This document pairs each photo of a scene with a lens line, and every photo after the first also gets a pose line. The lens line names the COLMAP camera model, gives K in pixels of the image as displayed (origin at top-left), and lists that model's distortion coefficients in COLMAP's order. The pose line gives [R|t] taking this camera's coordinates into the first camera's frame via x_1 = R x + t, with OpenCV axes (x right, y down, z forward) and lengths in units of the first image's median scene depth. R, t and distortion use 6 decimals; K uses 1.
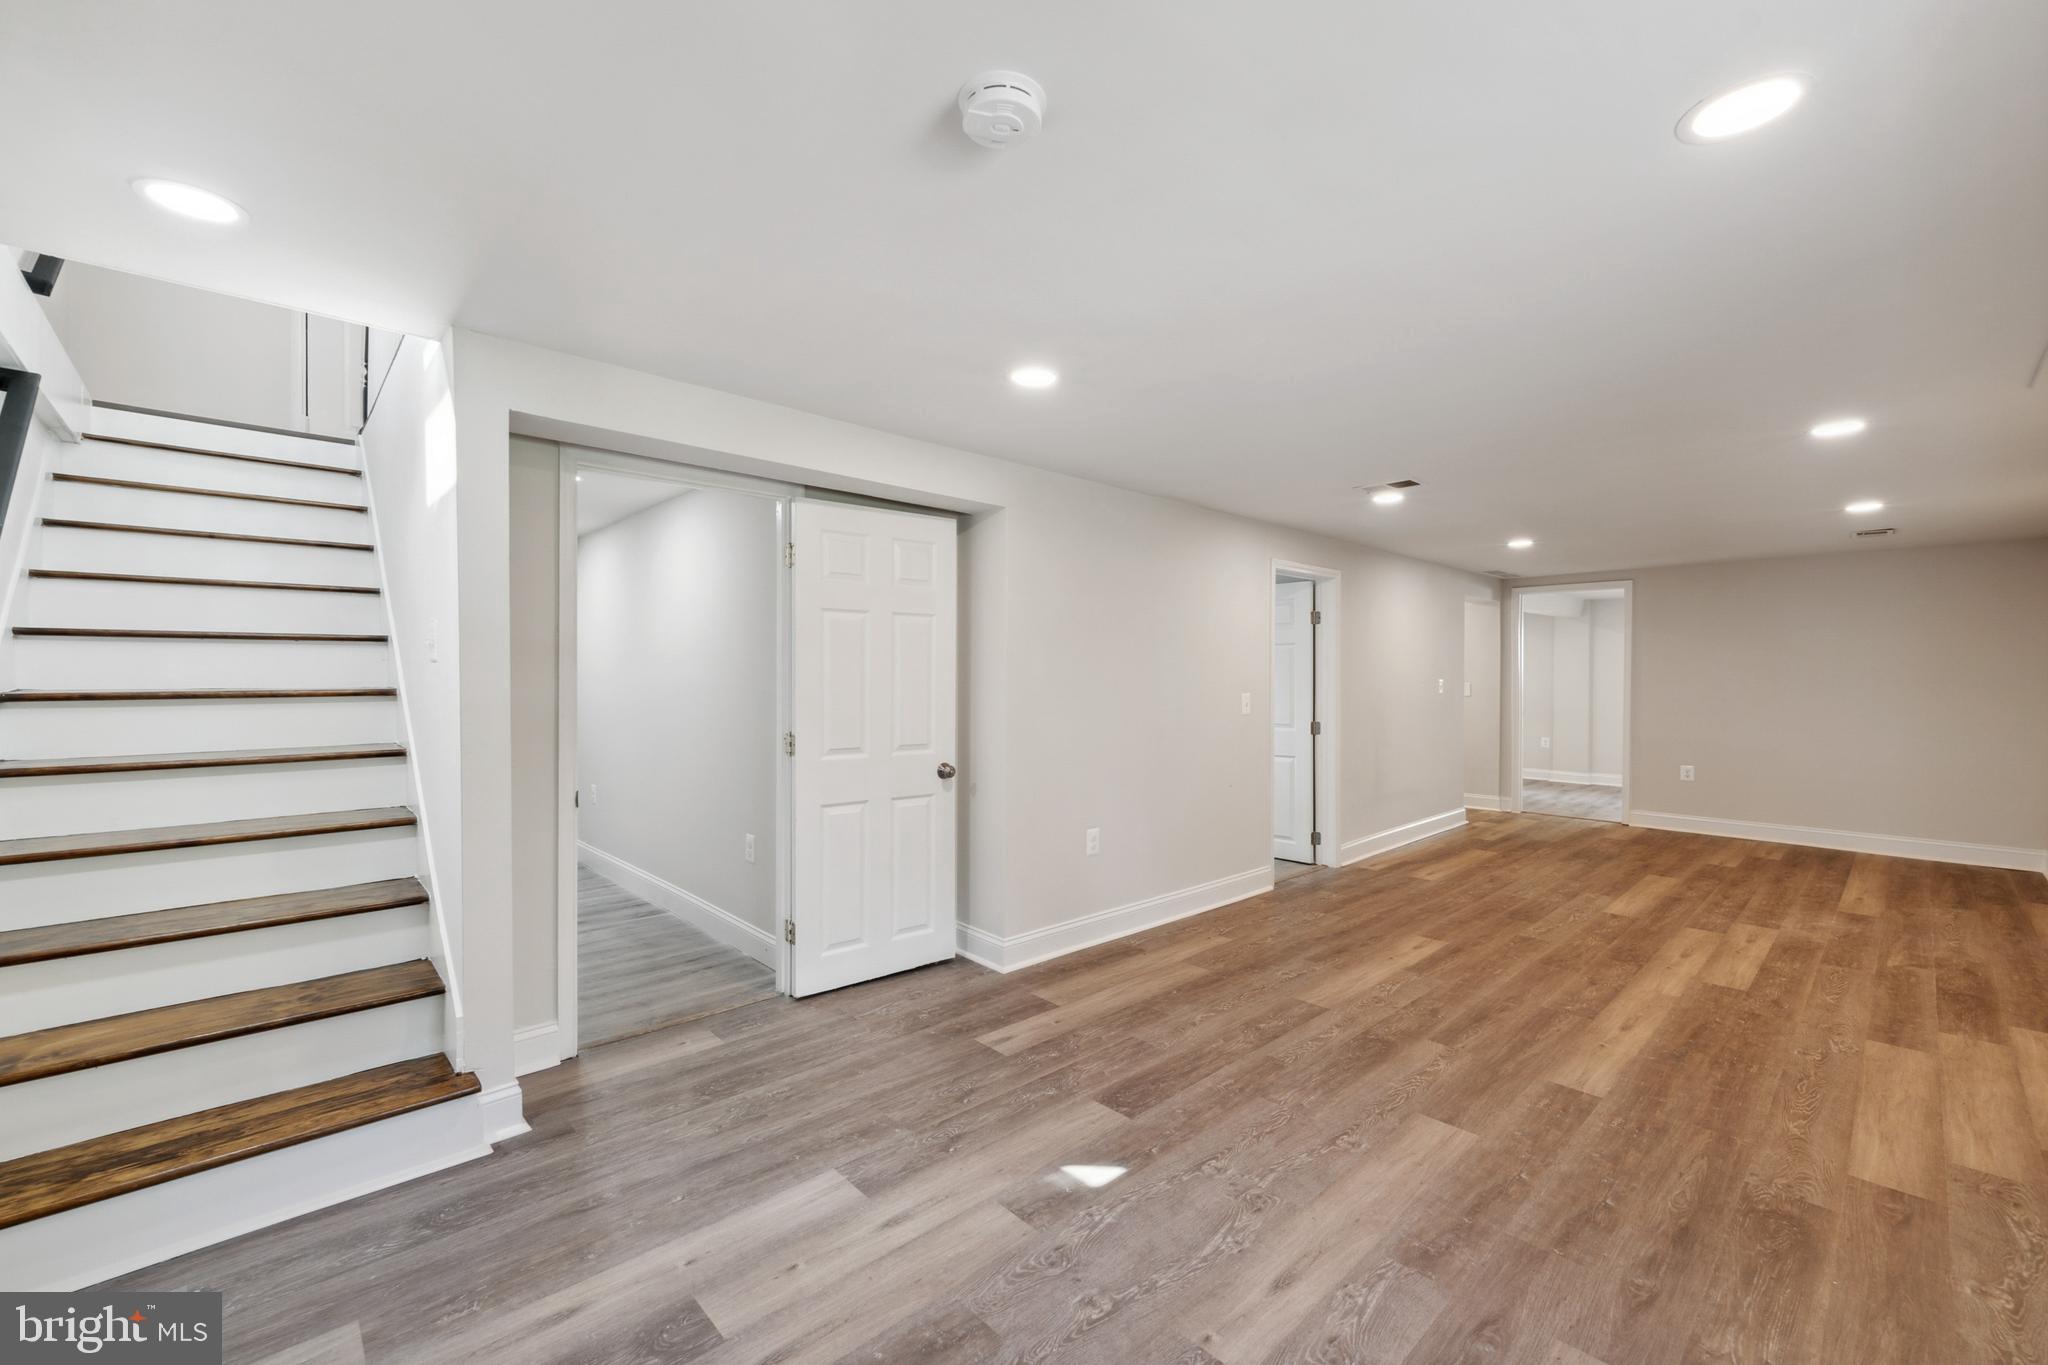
lens RADIAL K [[840.0, 0, 1021.0], [0, 840.0, 676.9], [0, 0, 1]] dist [-0.003520, 0.000295]
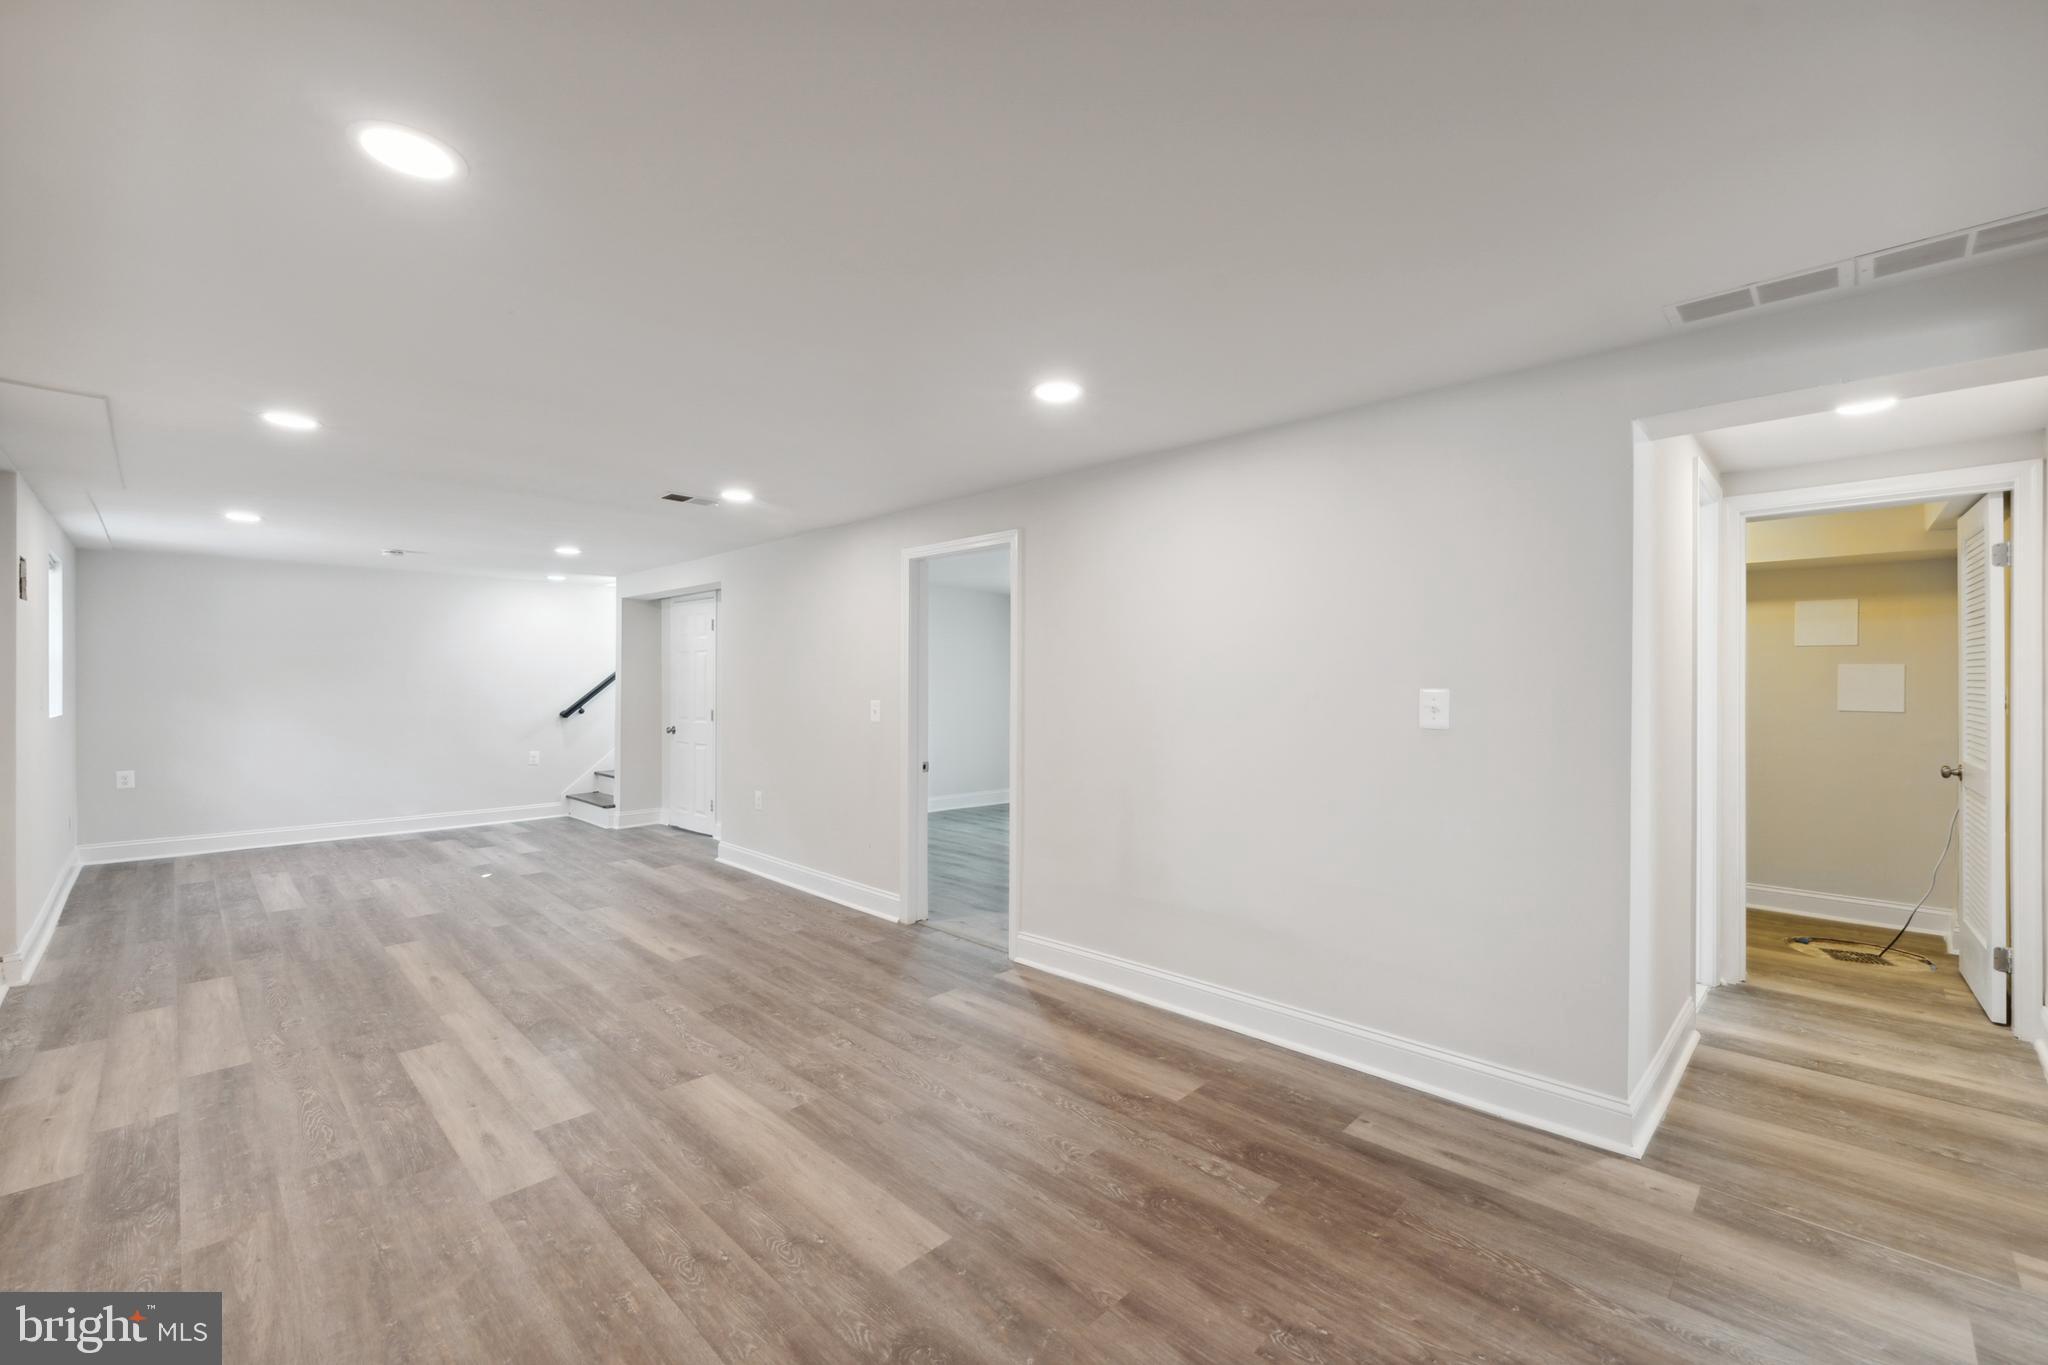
lens RADIAL K [[840.0, 0, 1022.5], [0, 840.0, 683.4], [0, 0, 1]] dist [-0.003520, 0.000295]
pose [[0.042661, -0.002489, -0.999087, 1.916859], [-0.001632, 0.999995, -0.002560, 0.004370], [0.999088, 0.001740, 0.042657, 1.758517]]
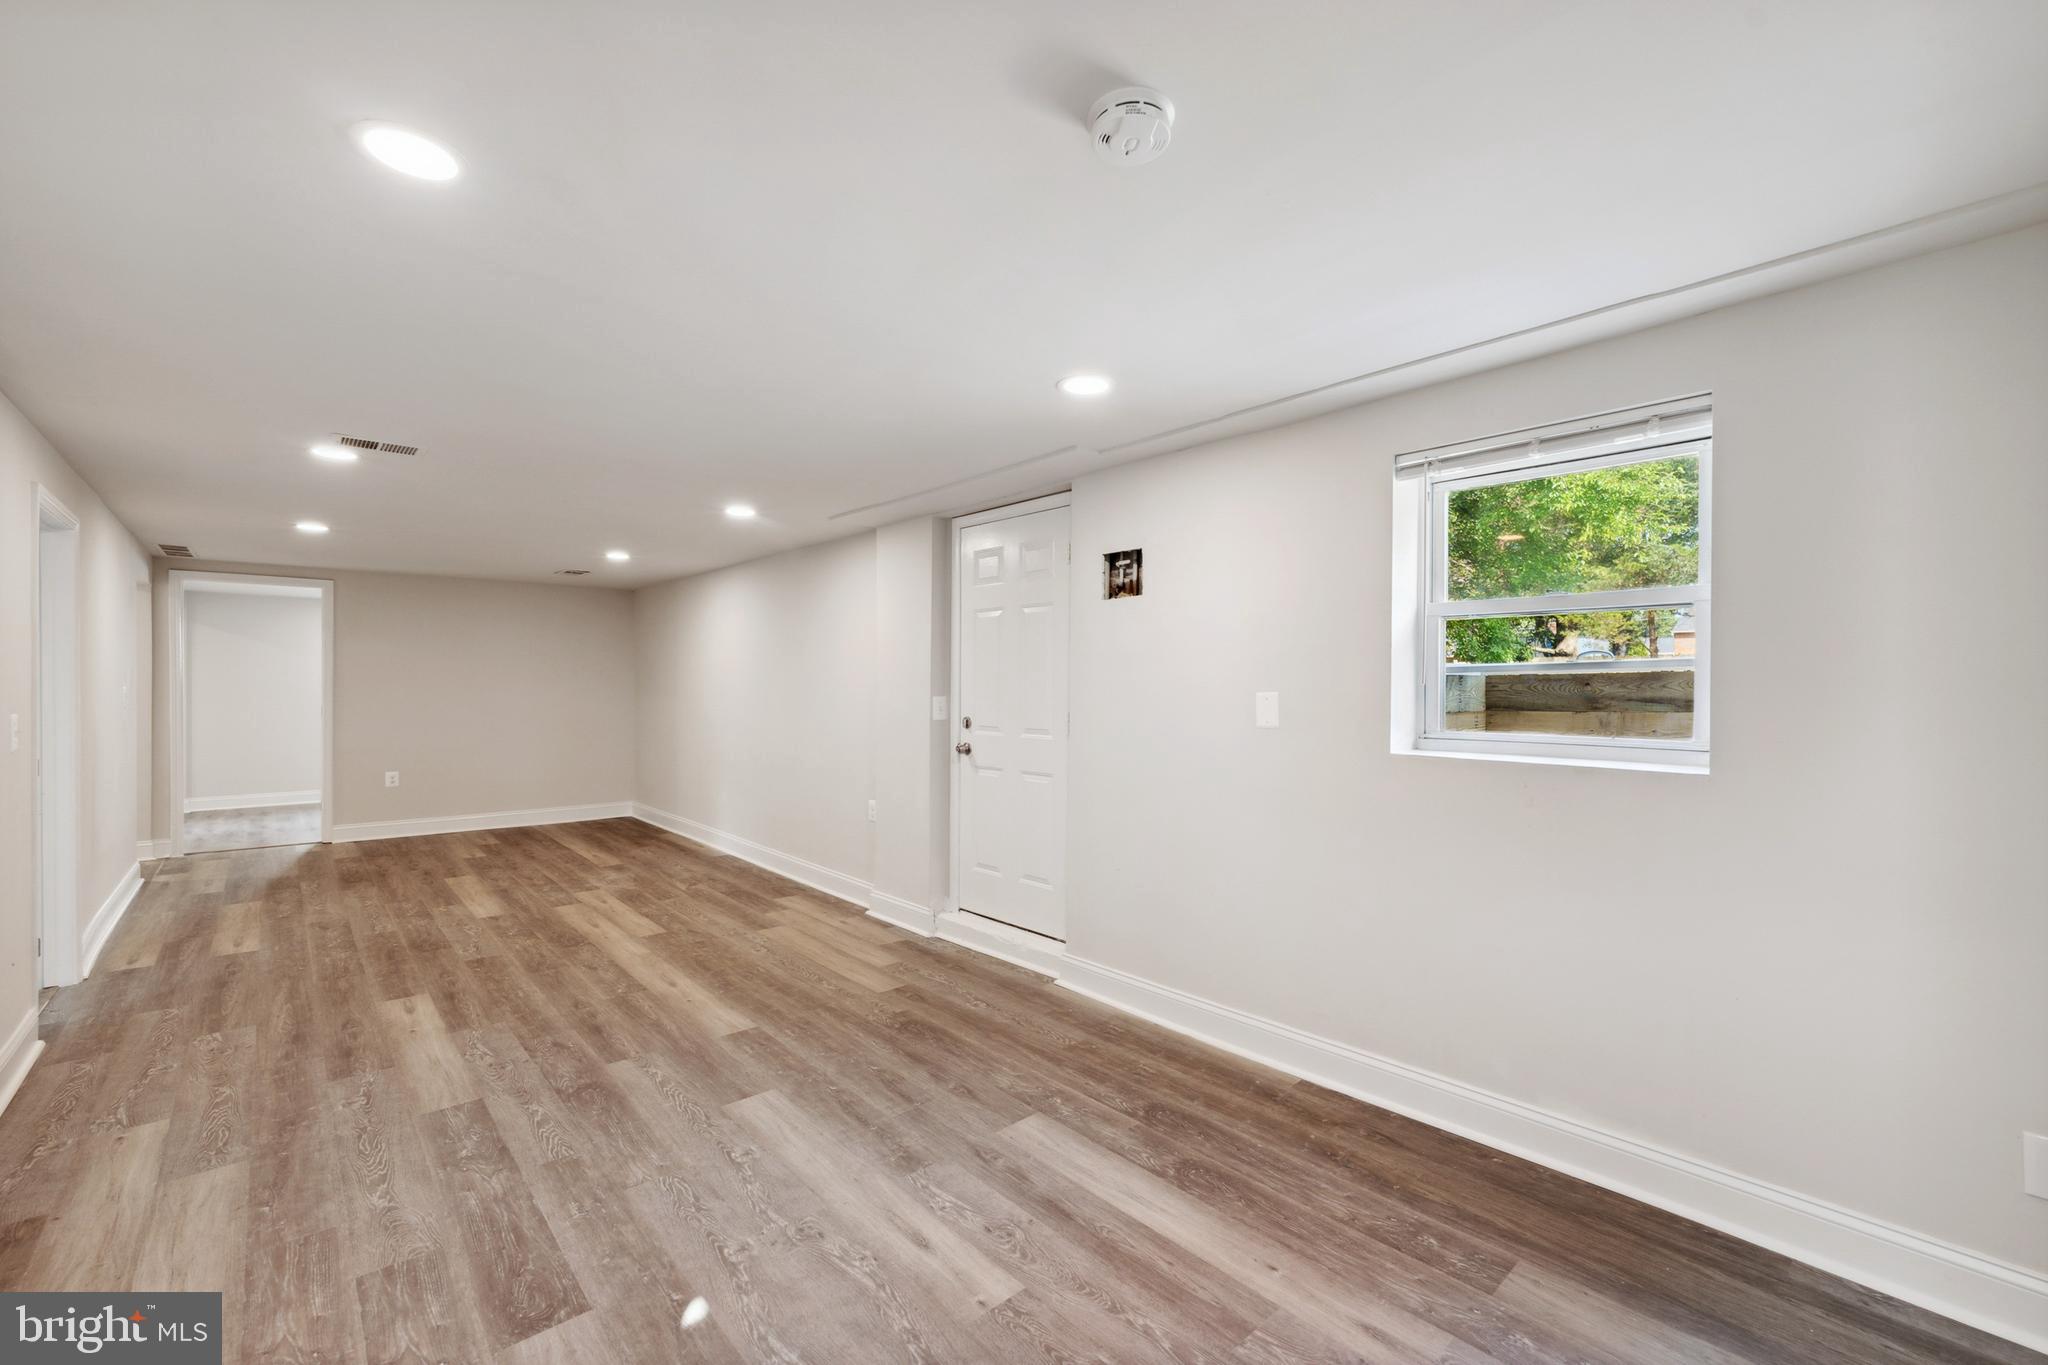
lens RADIAL K [[840.0, 0, 1023.0], [0, 840.0, 689.8], [0, 0, 1]] dist [-0.003520, 0.000295]
pose [[0.019625, -0.007334, 0.999781, -0.440486], [-0.001738, 0.999971, 0.007369, -0.004239], [-0.999806, -0.001882, 0.019612, 0.479923]]
